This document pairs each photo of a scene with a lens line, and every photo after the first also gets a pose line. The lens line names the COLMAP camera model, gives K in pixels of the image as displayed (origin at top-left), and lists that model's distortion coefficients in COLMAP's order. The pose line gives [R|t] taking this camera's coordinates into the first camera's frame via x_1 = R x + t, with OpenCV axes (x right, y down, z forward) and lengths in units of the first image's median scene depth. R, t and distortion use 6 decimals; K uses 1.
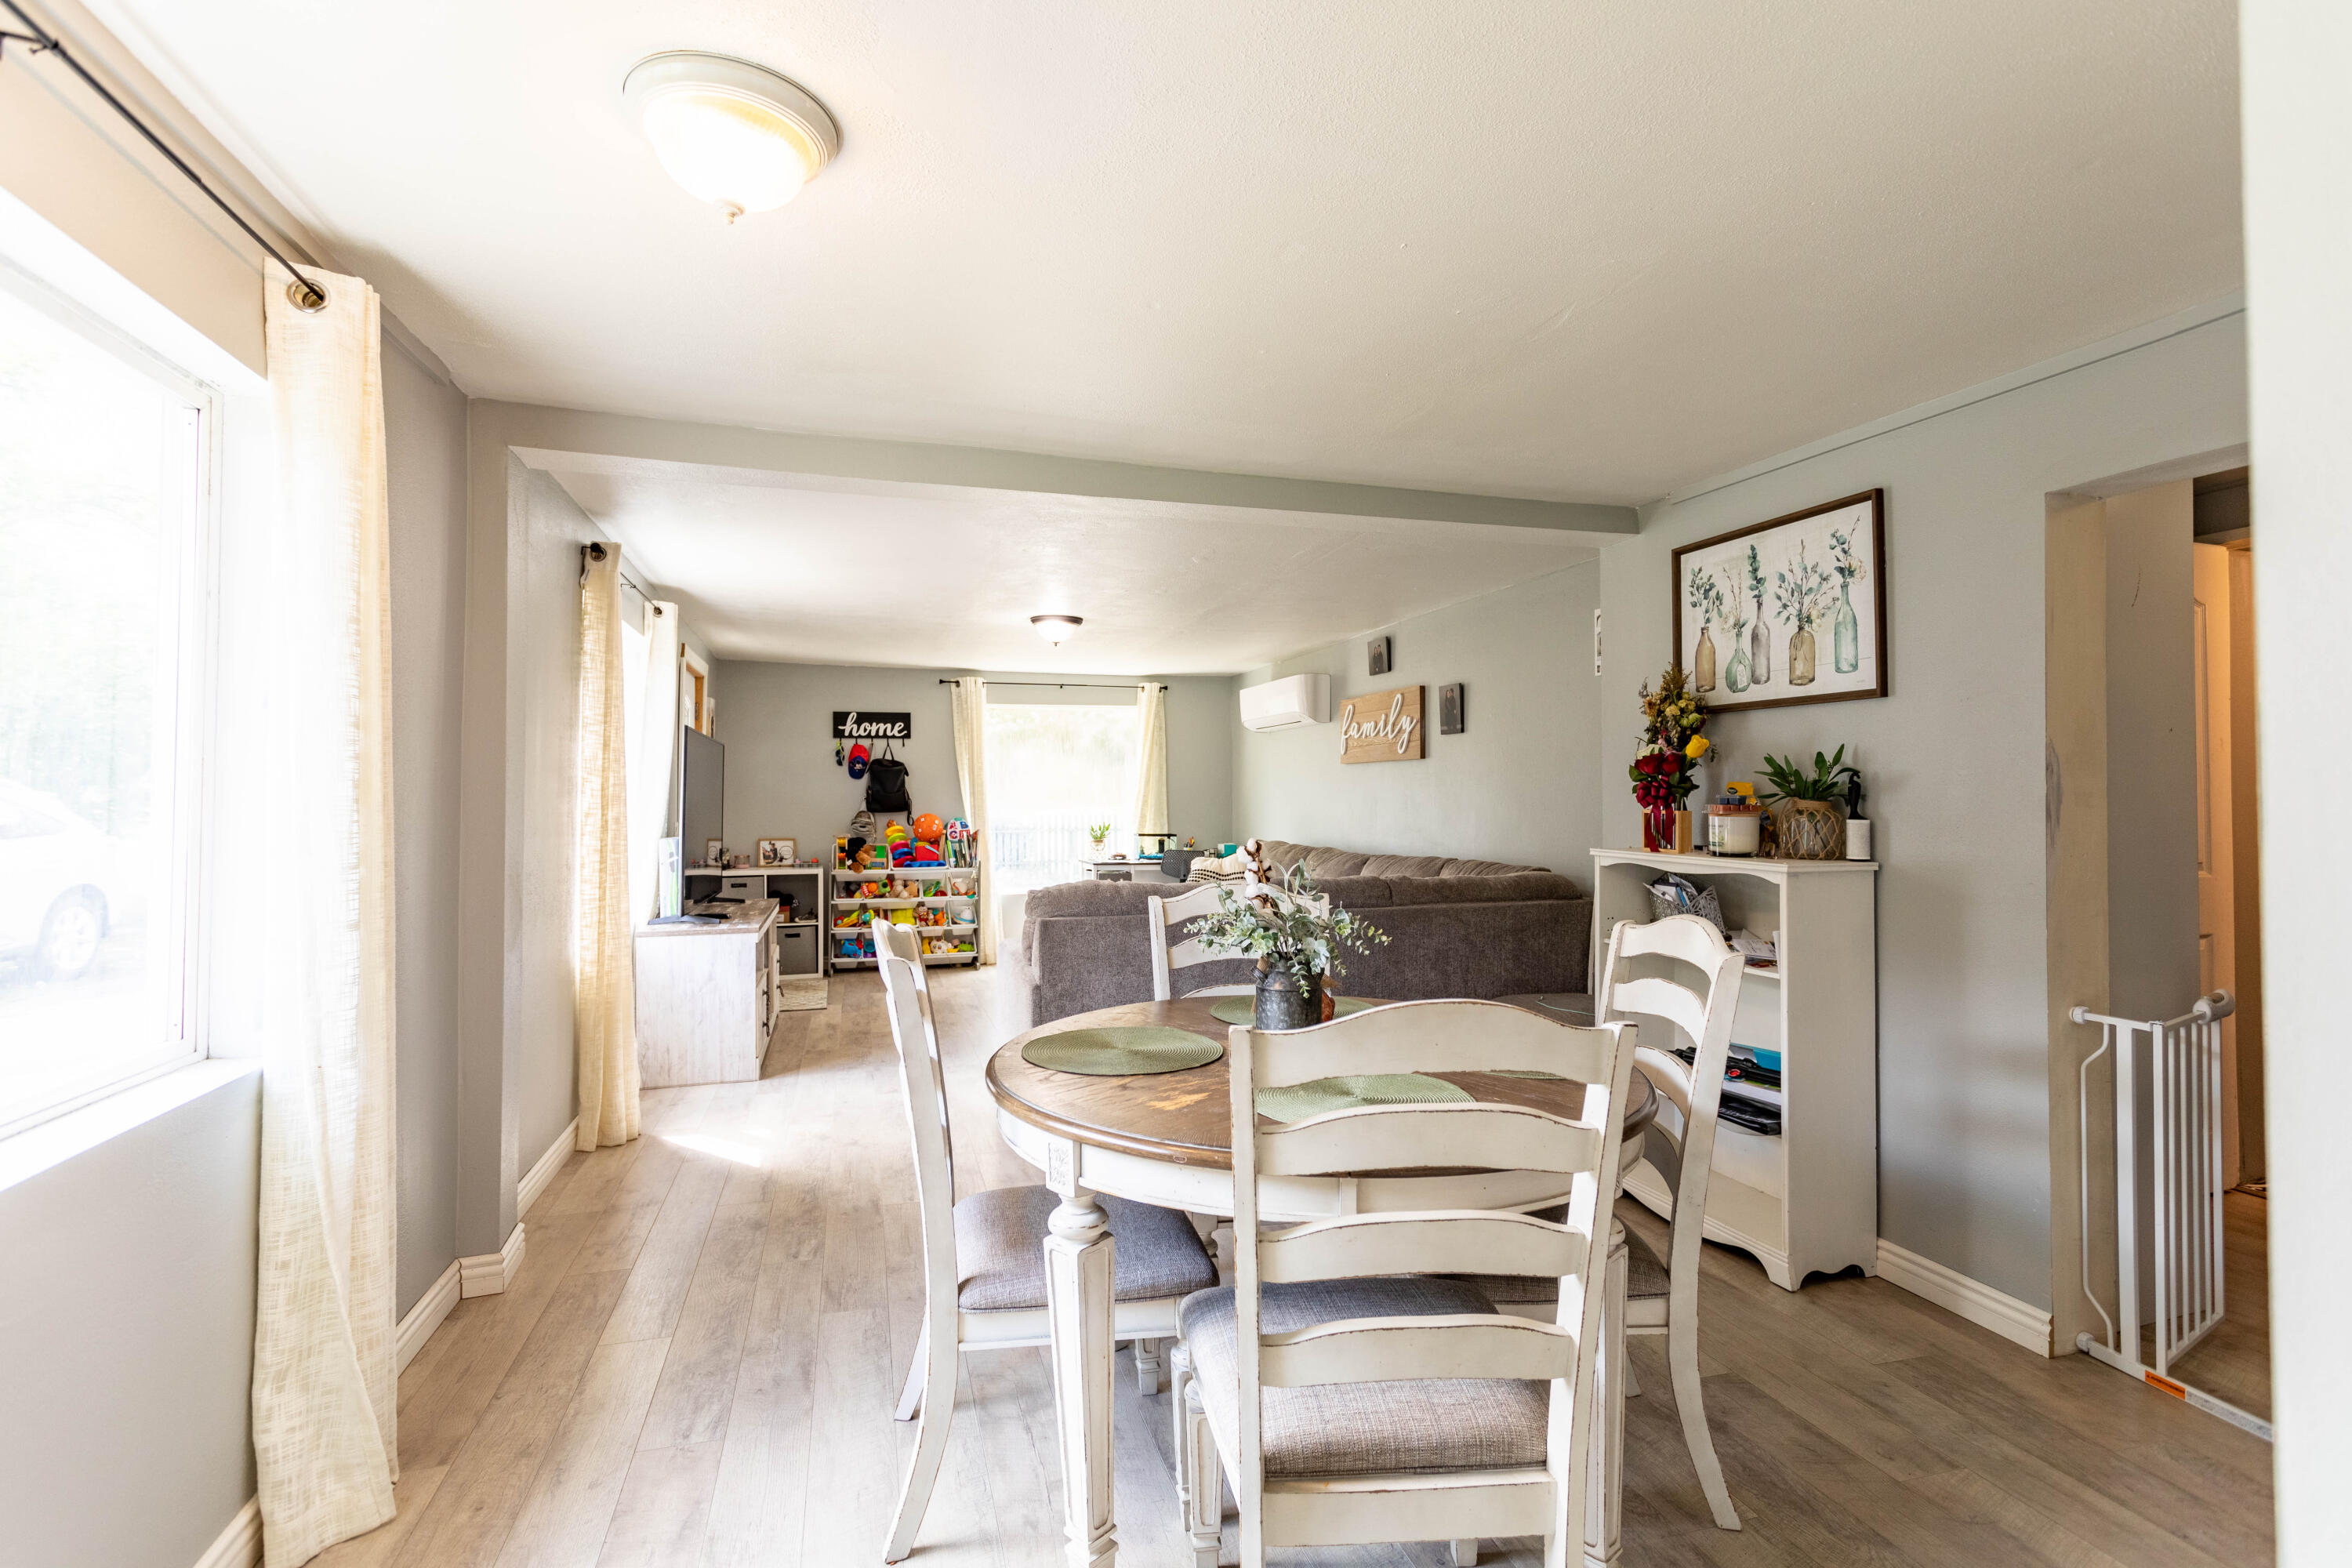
lens RADIAL K [[1113.5, 0, 1154.2], [0, 1113.5, 782.2], [0, 0, 1]] dist [0.001848, 0.001648]
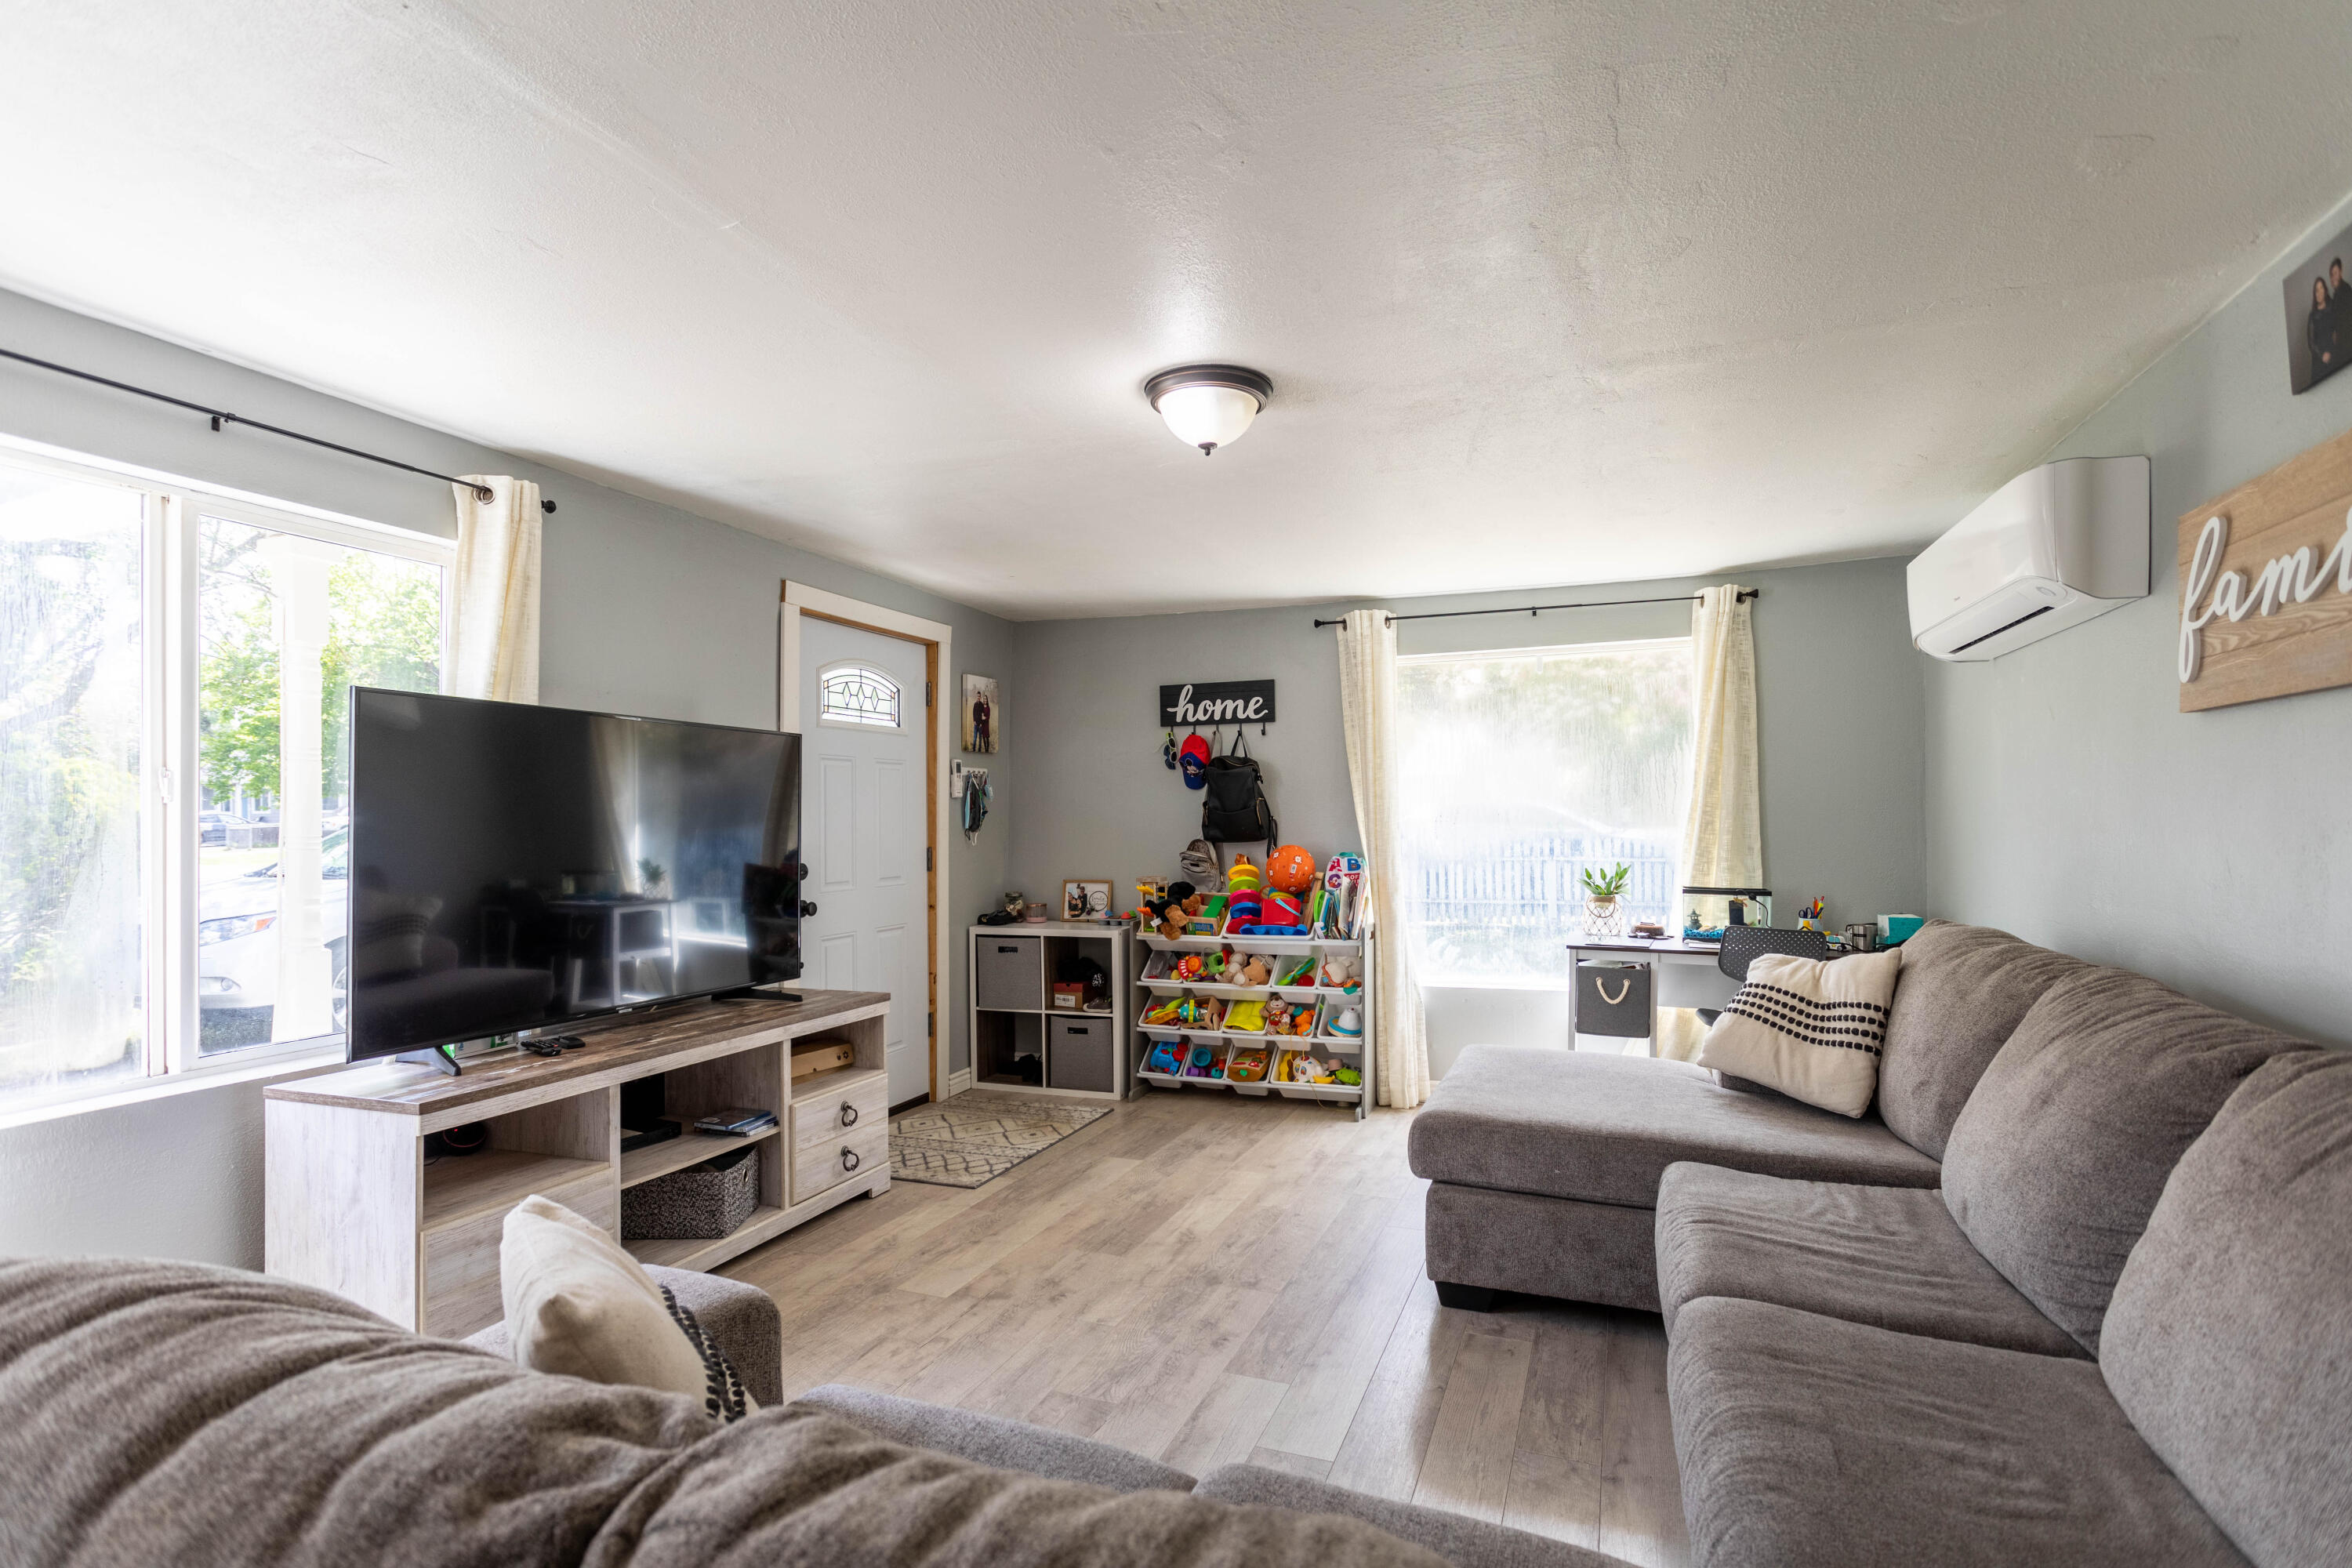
lens RADIAL K [[1113.5, 0, 1187.4], [0, 1113.5, 805.7], [0, 0, 1]] dist [0.001848, 0.001648]
pose [[0.802937, -0.010493, -0.595971, 0.110713], [0.014454, 0.999894, 0.001870, 0.005327], [0.595888, -0.010115, 0.803004, 0.488083]]
